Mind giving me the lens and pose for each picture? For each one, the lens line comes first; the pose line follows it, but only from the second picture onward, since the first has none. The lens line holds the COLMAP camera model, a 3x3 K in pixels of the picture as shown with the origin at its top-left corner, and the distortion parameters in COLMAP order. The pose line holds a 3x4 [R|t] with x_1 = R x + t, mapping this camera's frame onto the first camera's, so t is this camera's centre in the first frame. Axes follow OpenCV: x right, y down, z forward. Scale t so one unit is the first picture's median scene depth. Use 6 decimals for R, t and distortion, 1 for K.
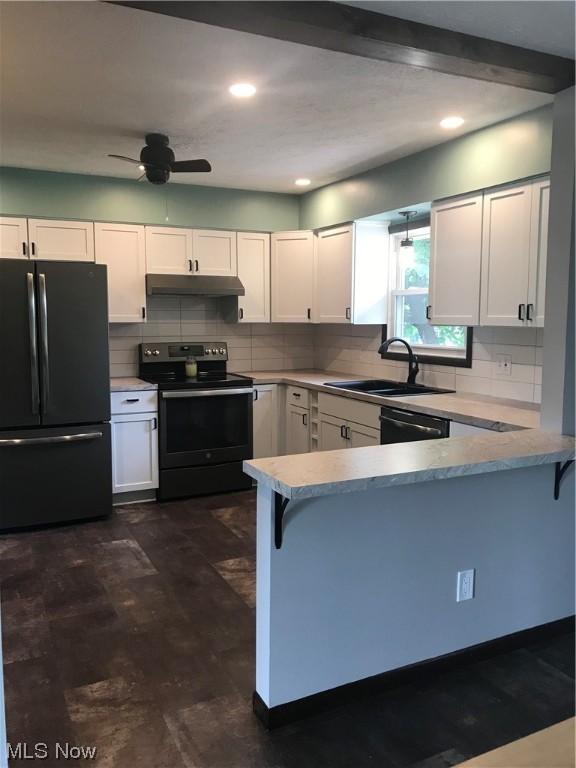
lens RADIAL K [[630.9, 0, 288.0], [0, 630.9, 384.0], [0, 0, 1]] dist [0.031624, -0.012948]
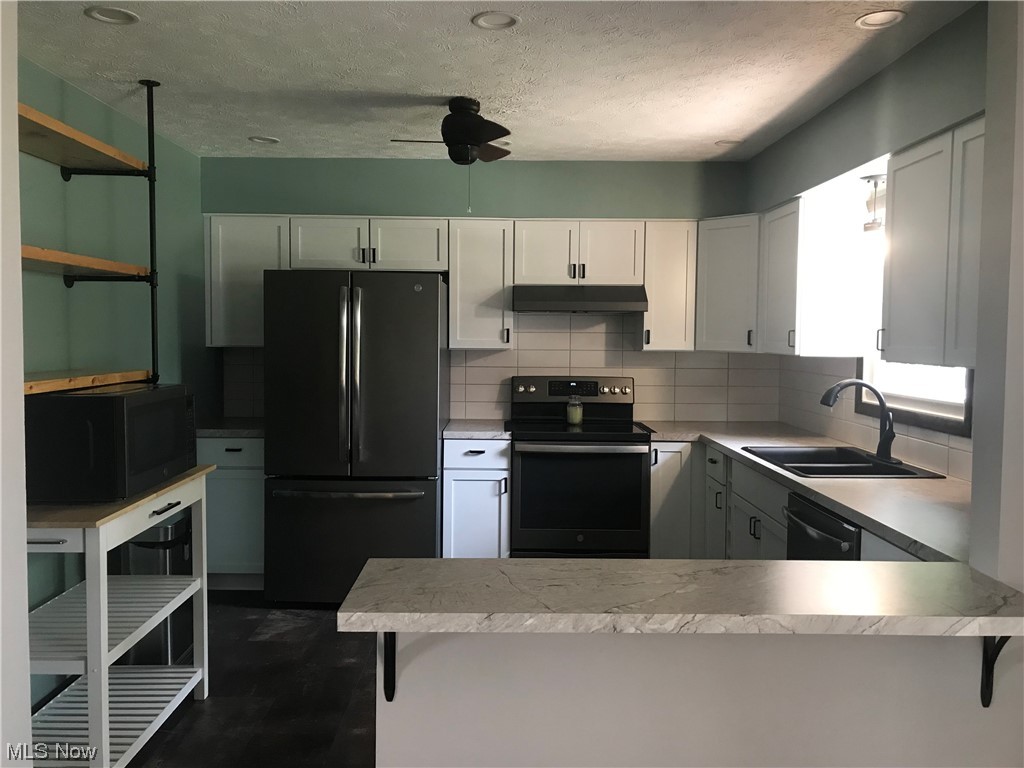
lens RADIAL K [[841.2, 0, 512.0], [0, 841.2, 384.0], [0, 0, 1]] dist [0.031624, -0.012948]
pose [[0.900549, 0.033908, -0.433430, 0.212201], [-0.056273, 0.997658, -0.038872, -0.017461], [0.431097, 0.059397, 0.900348, 0.112978]]
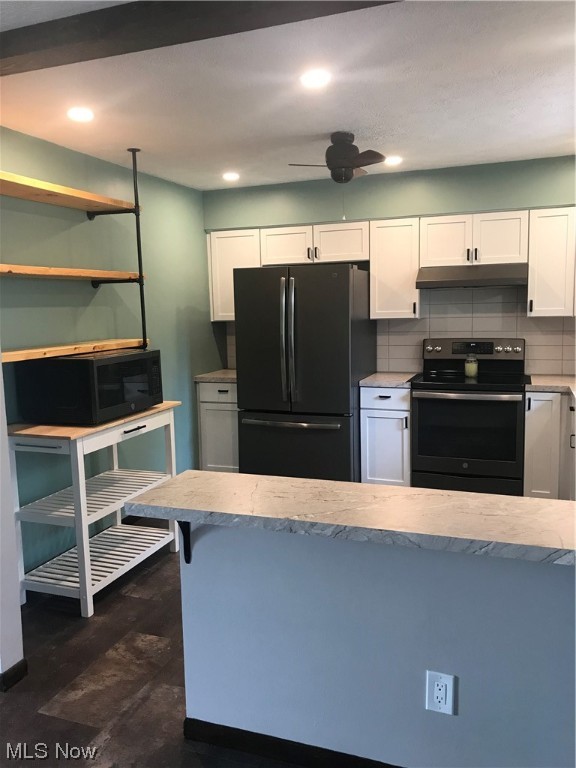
lens RADIAL K [[630.9, 0, 288.0], [0, 630.9, 384.0], [0, 0, 1]] dist [0.031624, -0.012948]
pose [[0.681684, 0.076703, -0.727615, 0.359596], [-0.057208, 0.997033, 0.051507, -0.035582], [0.729407, 0.006514, 0.684049, 0.197752]]
